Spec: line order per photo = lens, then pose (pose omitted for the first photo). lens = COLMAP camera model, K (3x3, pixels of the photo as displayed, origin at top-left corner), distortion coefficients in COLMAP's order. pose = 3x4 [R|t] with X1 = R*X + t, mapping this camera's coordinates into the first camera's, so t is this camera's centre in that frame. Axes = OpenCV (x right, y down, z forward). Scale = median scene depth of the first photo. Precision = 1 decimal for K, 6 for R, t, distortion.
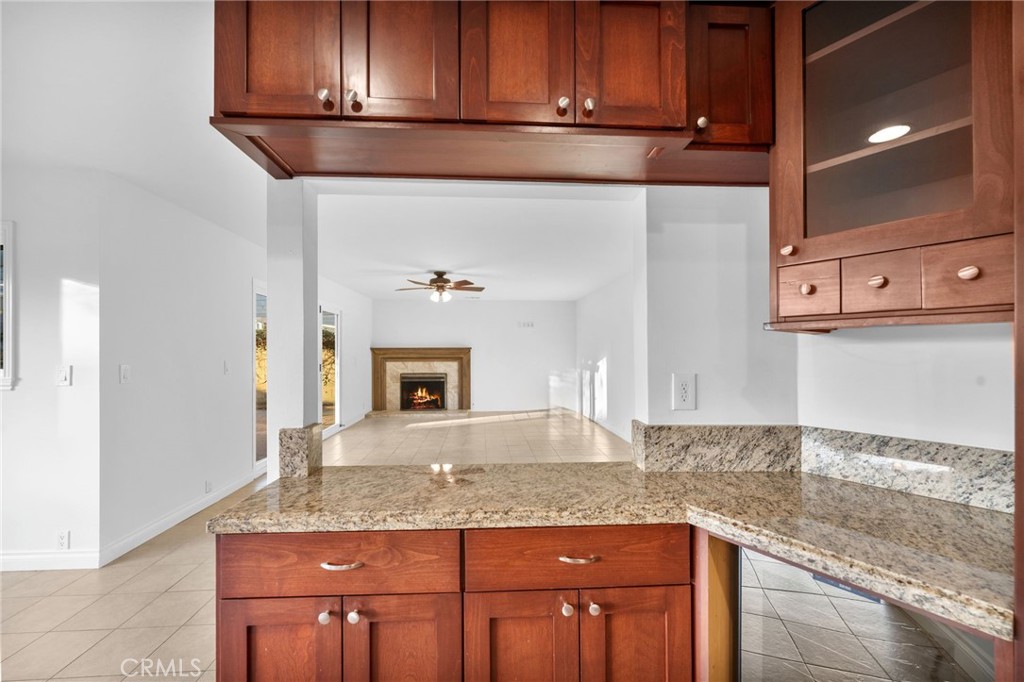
lens RADIAL K [[407.2, 0, 510.4], [0, 407.2, 351.8], [0, 0, 1]] dist [-0.002966, -0.000813]
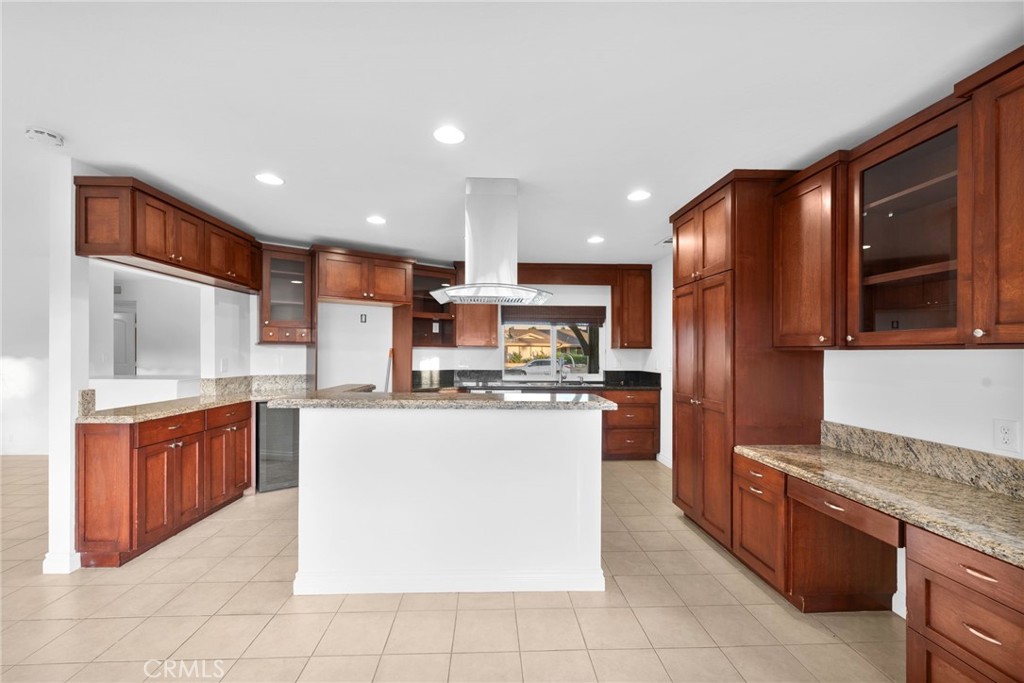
lens RADIAL K [[407.2, 0, 509.9], [0, 407.2, 350.4], [0, 0, 1]] dist [-0.002966, -0.000813]
pose [[0.012589, 0.006998, 0.999896, -1.361582], [-0.007411, 0.999949, -0.006905, 0.002422], [-0.999893, -0.007324, 0.012640, -0.563350]]
